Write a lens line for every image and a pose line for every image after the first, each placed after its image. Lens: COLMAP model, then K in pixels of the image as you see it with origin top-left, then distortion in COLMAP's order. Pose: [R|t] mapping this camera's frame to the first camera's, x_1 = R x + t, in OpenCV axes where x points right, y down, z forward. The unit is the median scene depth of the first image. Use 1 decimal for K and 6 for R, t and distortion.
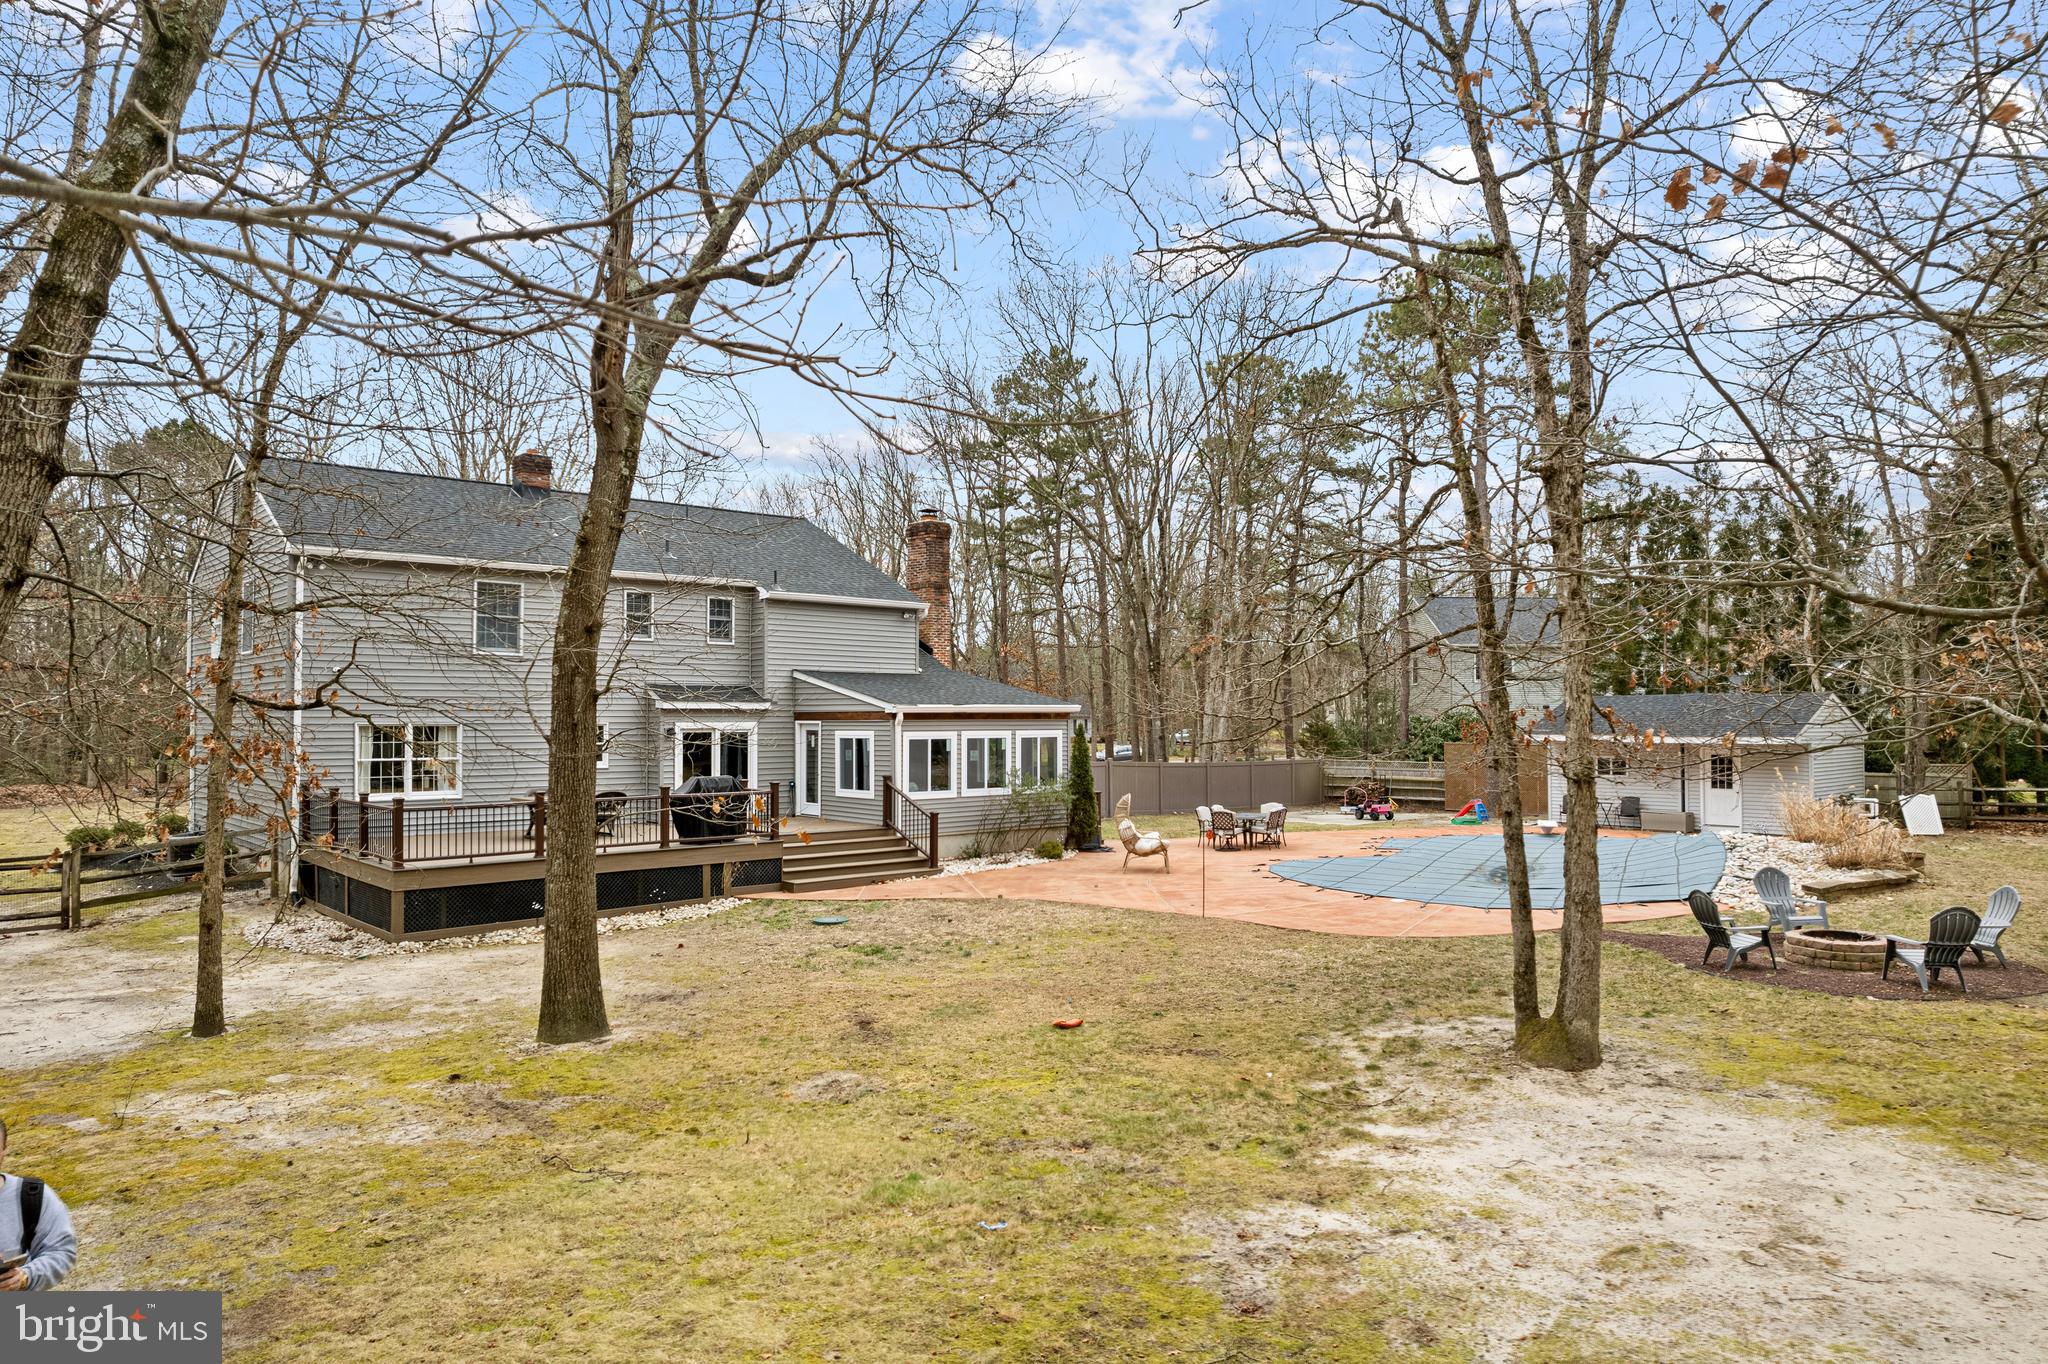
lens RADIAL K [[1312.3, 0, 1024.0], [0, 1312.3, 682.0], [0, 0, 1]] dist [-0.075257, 0.068997]
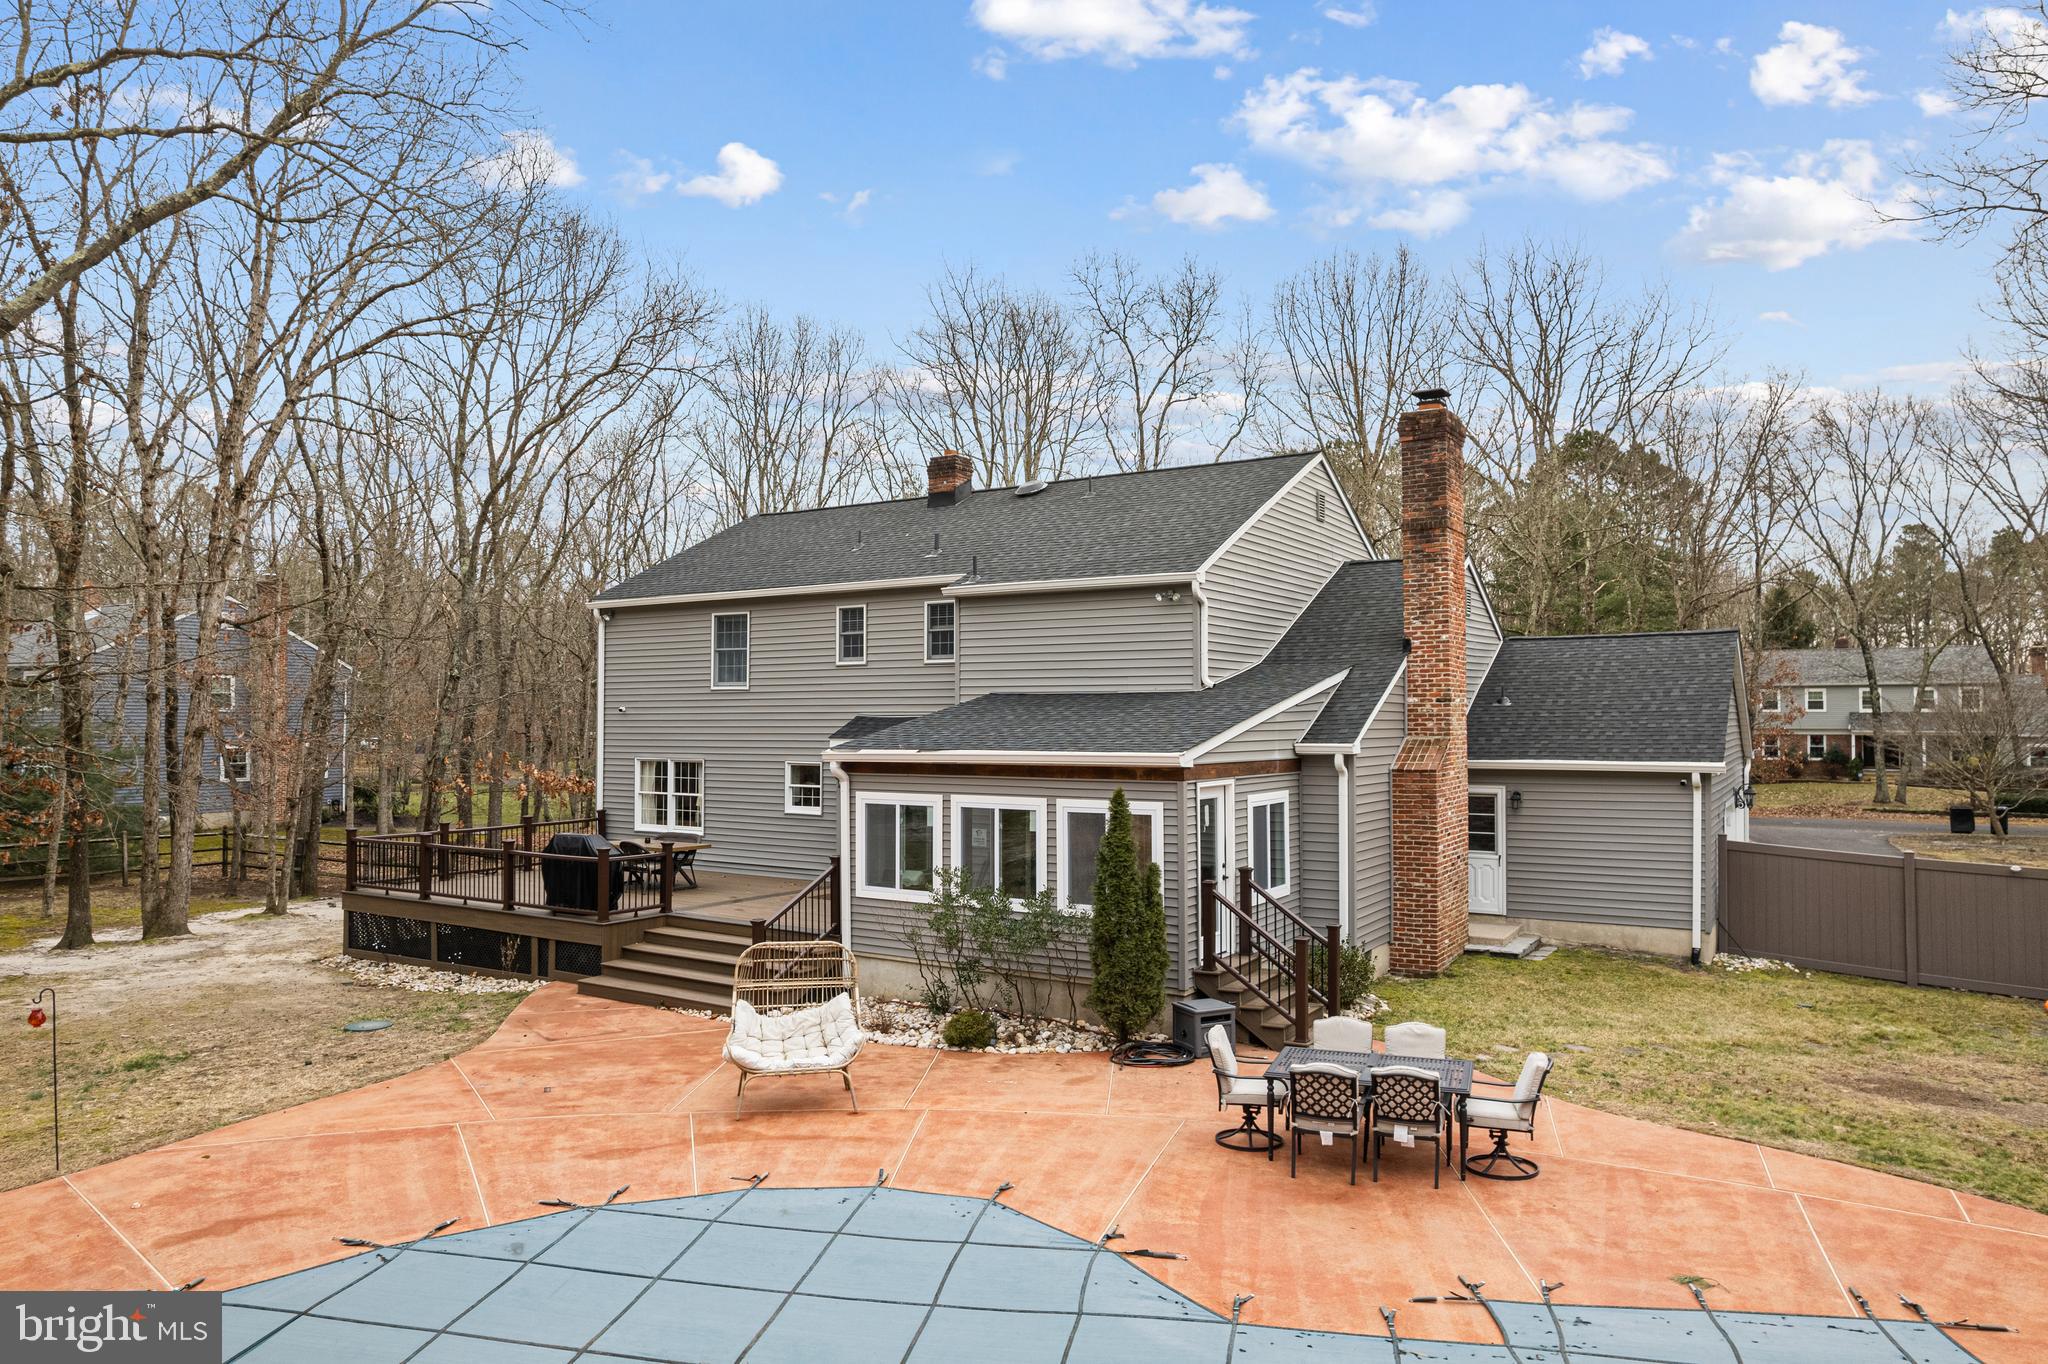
lens RADIAL K [[1312.3, 0, 1024.0], [0, 1312.3, 682.0], [0, 0, 1]] dist [-0.075257, 0.068997]
pose [[0.265315, -0.028698, -0.963735, 0.531835], [0.026092, 0.999405, -0.022577, 0.000960], [0.963809, -0.019156, 0.265906, 0.872891]]
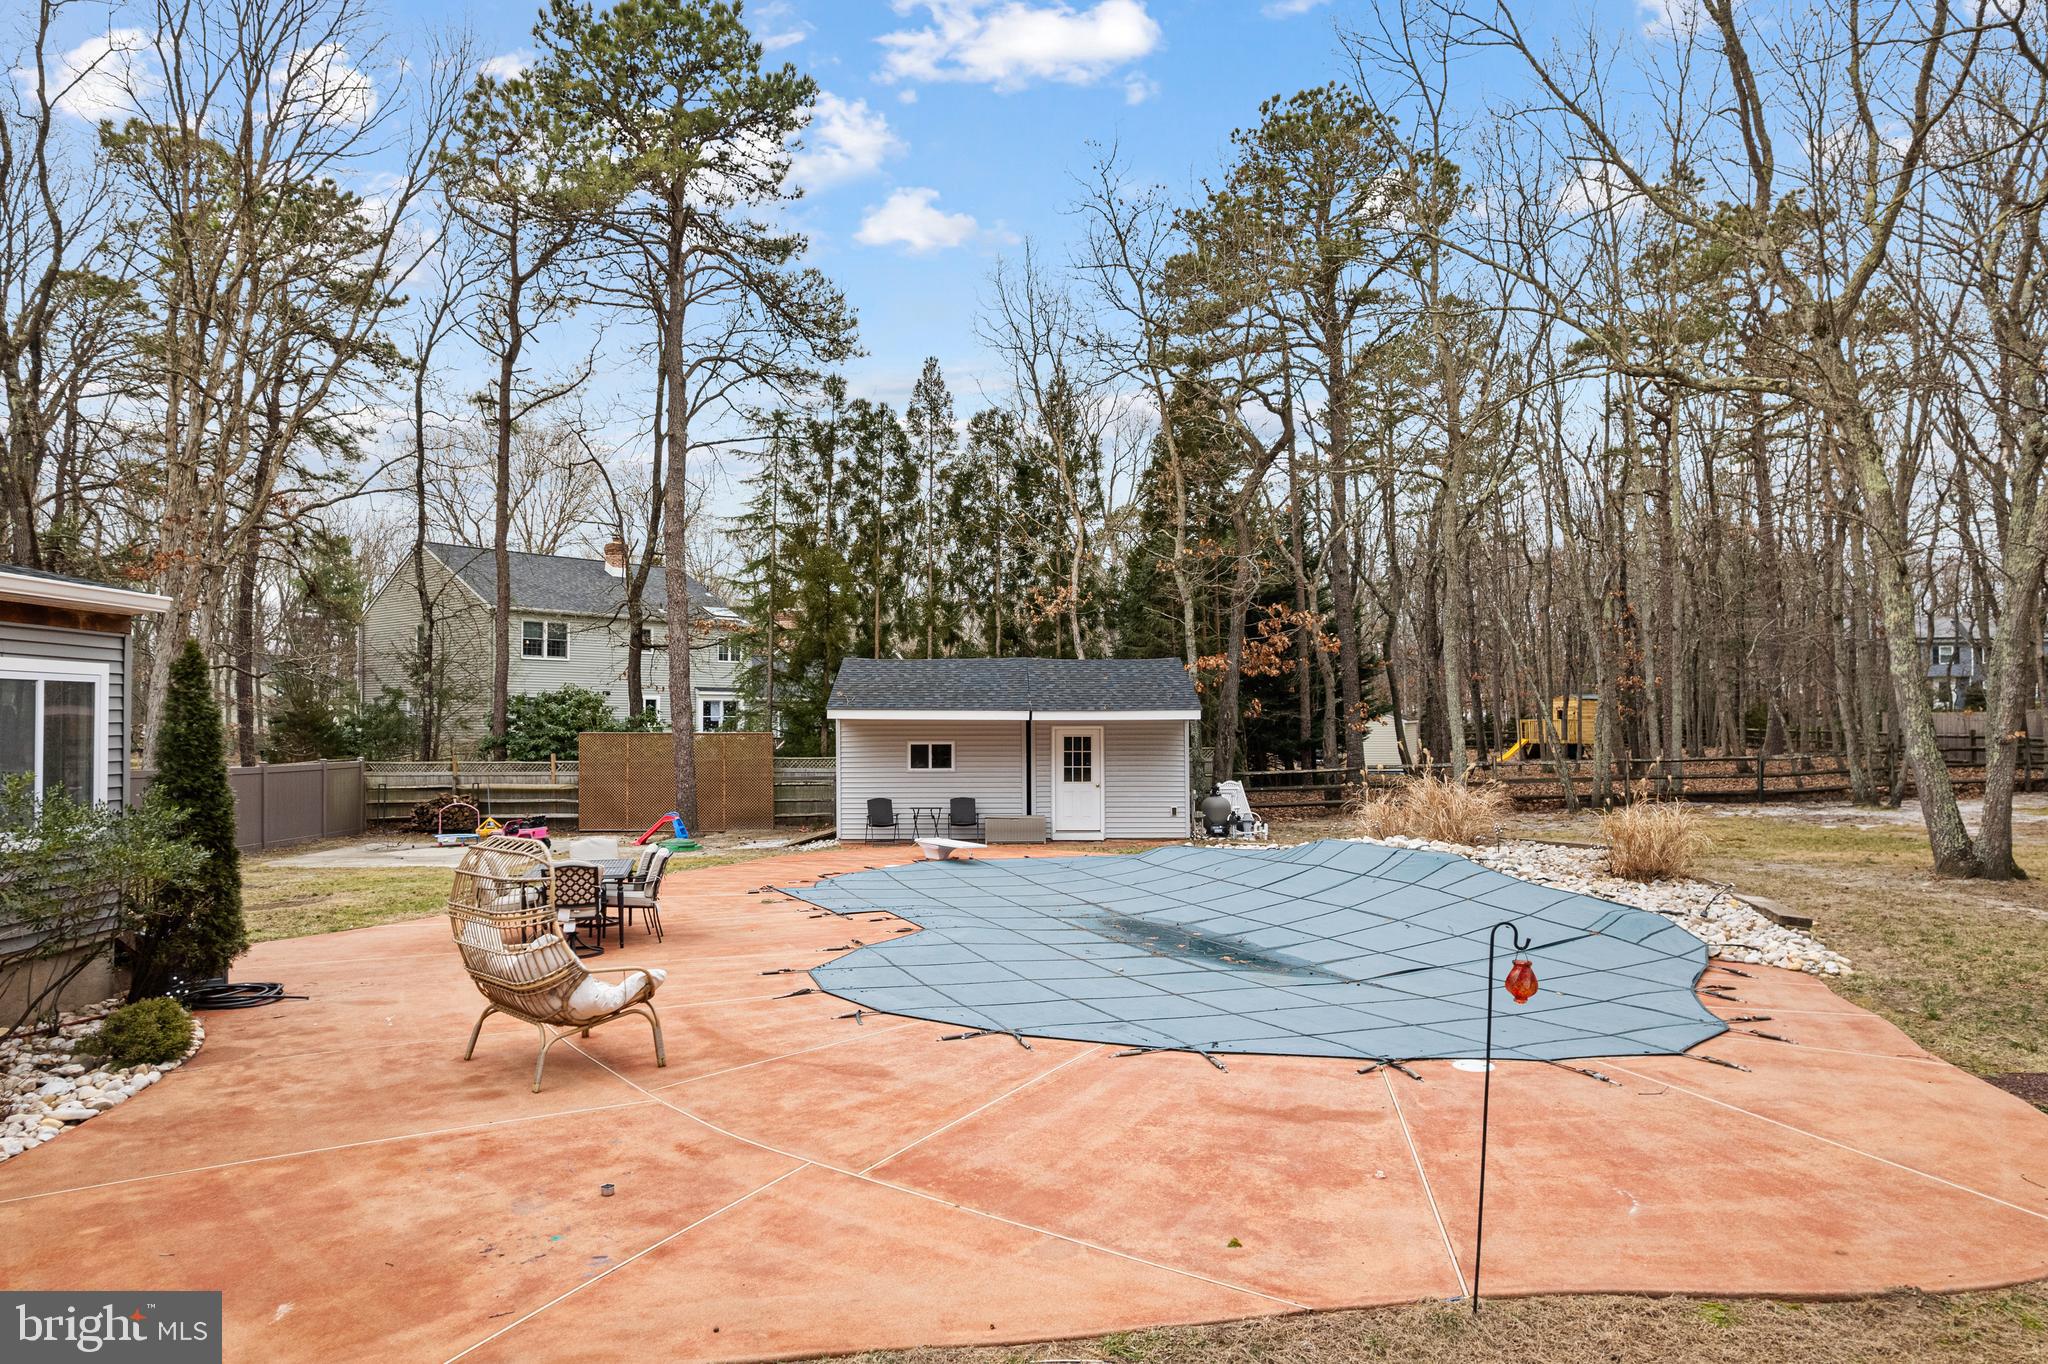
lens RADIAL K [[1325.2, 0, 1018.0], [0, 1325.2, 707.3], [0, 0, 1]] dist [-0.078355, 0.071904]
pose [[0.661767, 0.008164, 0.749666, -0.072448], [-0.017086, 0.999845, 0.004195, 0.045223], [-0.749515, -0.015585, 0.661804, 0.633610]]
